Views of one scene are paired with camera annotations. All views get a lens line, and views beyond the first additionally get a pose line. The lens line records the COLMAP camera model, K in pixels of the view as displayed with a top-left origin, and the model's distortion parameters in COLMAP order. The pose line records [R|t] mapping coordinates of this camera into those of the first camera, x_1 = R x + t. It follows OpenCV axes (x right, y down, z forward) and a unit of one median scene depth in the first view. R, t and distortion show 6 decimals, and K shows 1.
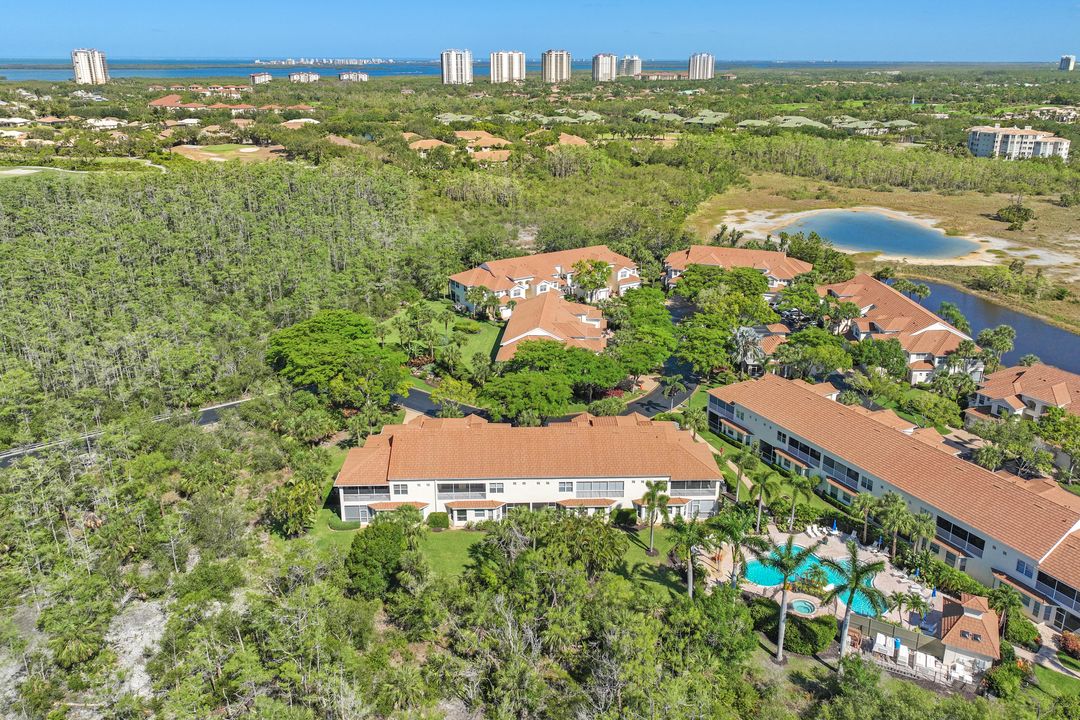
lens RADIAL K [[830.1, 0, 544.7], [0, 830.1, 365.5], [0, 0, 1]] dist [-0.002813, -0.004002]
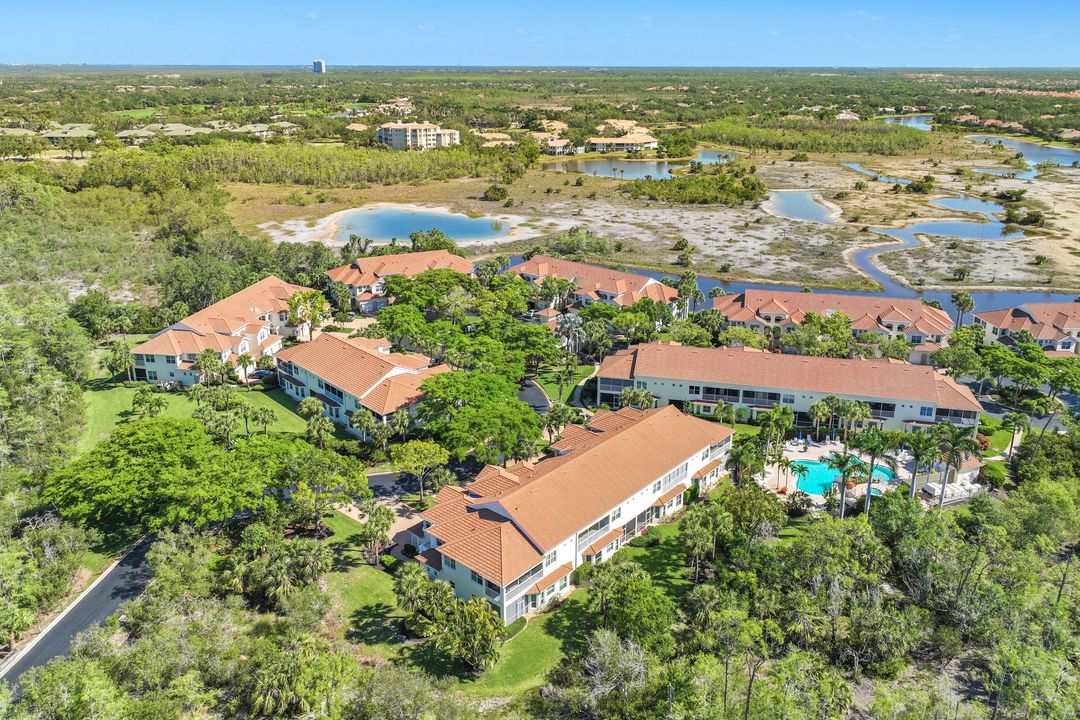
lens RADIAL K [[830.1, 0, 540.7], [0, 830.1, 359.5], [0, 0, 1]] dist [-0.002813, -0.004002]
pose [[0.651426, -0.252037, 0.715626, -0.235895], [0.258707, 0.960473, 0.102772, -0.045460], [-0.713242, 0.118189, 0.690881, 0.118336]]
